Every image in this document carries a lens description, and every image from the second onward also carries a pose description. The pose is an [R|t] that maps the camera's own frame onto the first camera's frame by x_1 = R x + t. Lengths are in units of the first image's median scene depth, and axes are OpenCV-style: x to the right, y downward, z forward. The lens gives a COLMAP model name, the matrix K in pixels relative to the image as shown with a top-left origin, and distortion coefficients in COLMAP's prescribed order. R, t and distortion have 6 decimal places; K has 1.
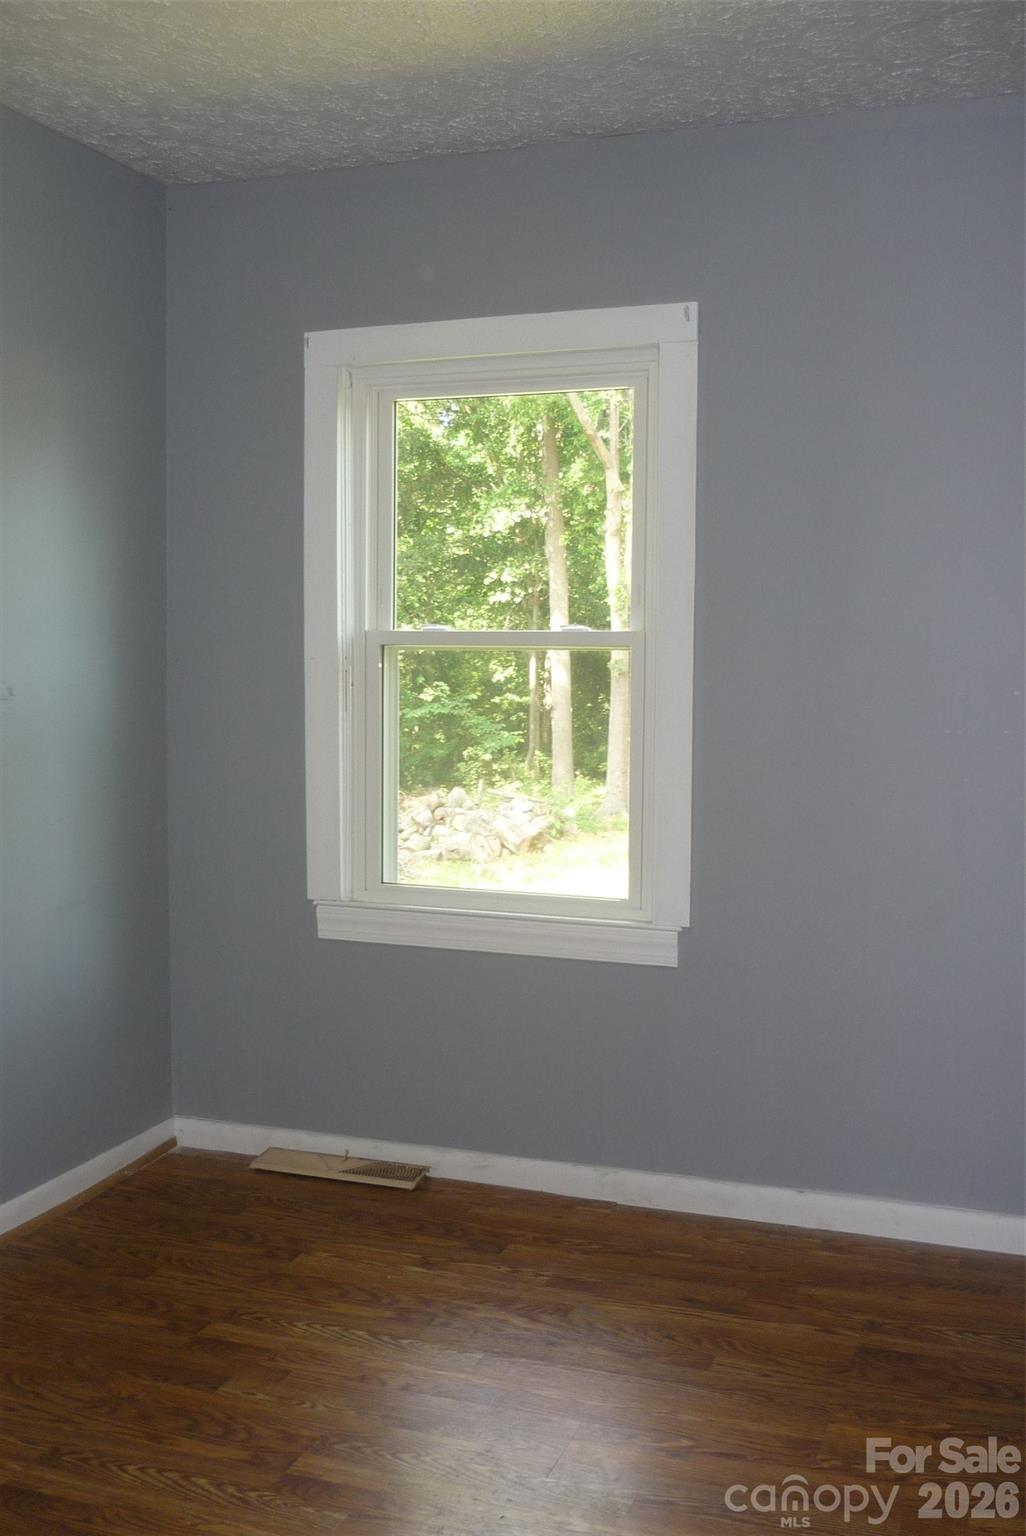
lens RADIAL K [[1565.4, 0, 512.7], [0, 1565.4, 772.6], [0, 0, 1]] dist [-0.045739, 0.000000]
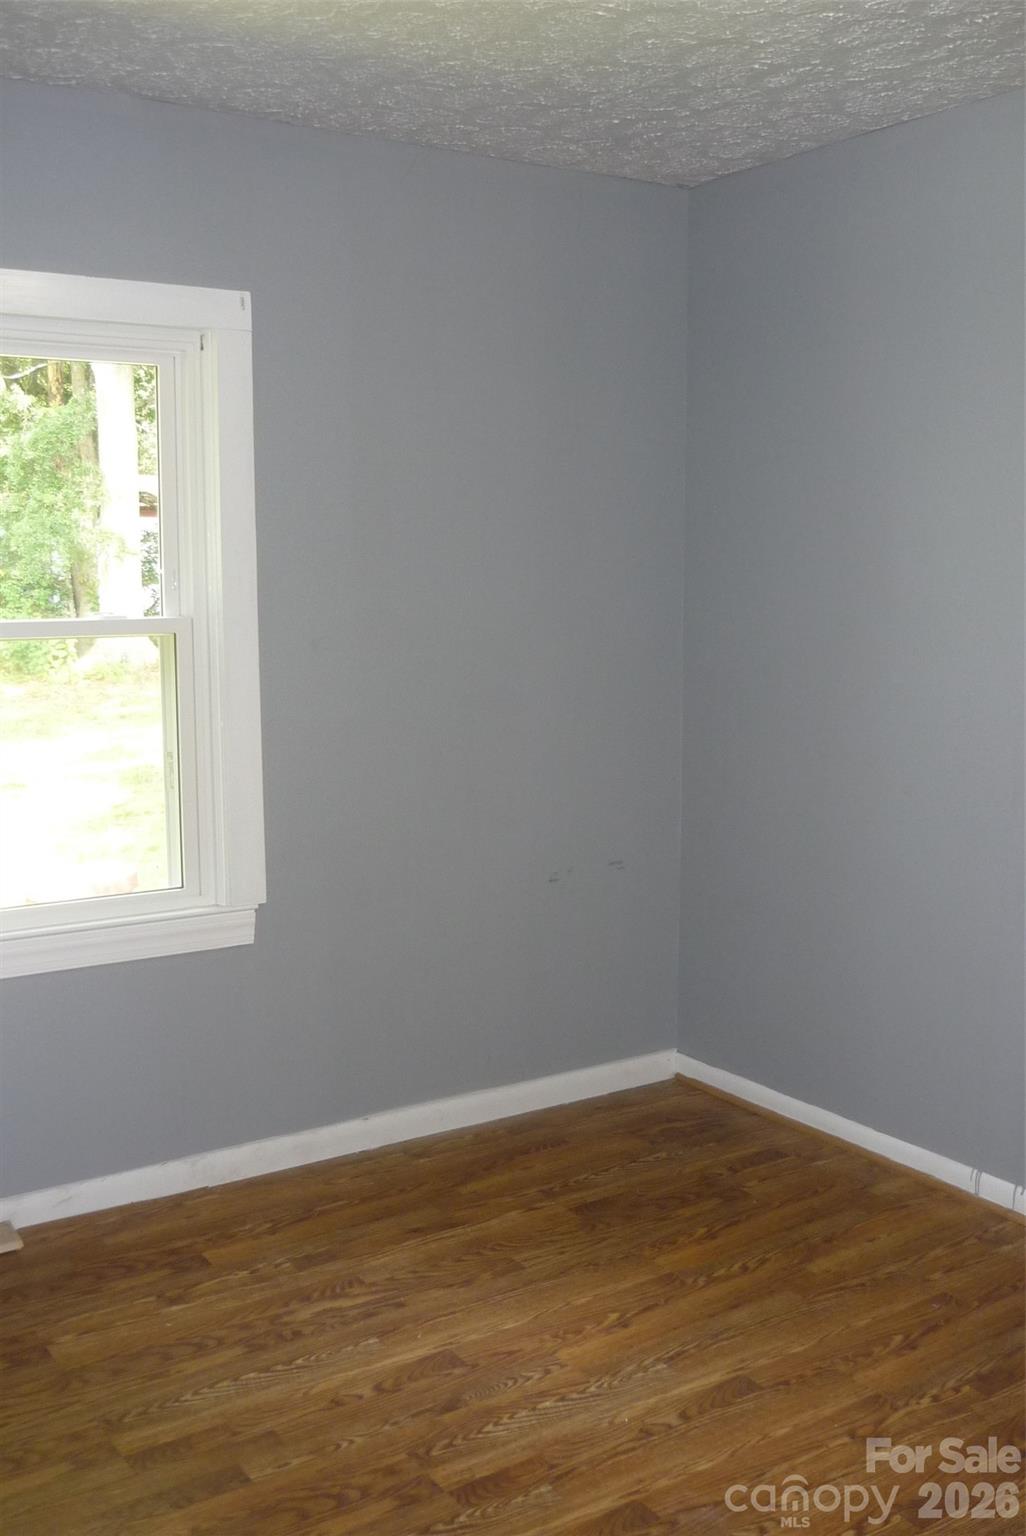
lens RADIAL K [[1565.4, 0, 513.7], [0, 1565.4, 764.3], [0, 0, 1]] dist [-0.045739, 0.000000]
pose [[0.559588, -0.104463, 0.822161, -0.683346], [0.054697, 0.994517, 0.089134, -0.081490], [-0.826964, -0.004909, 0.562233, 0.300794]]
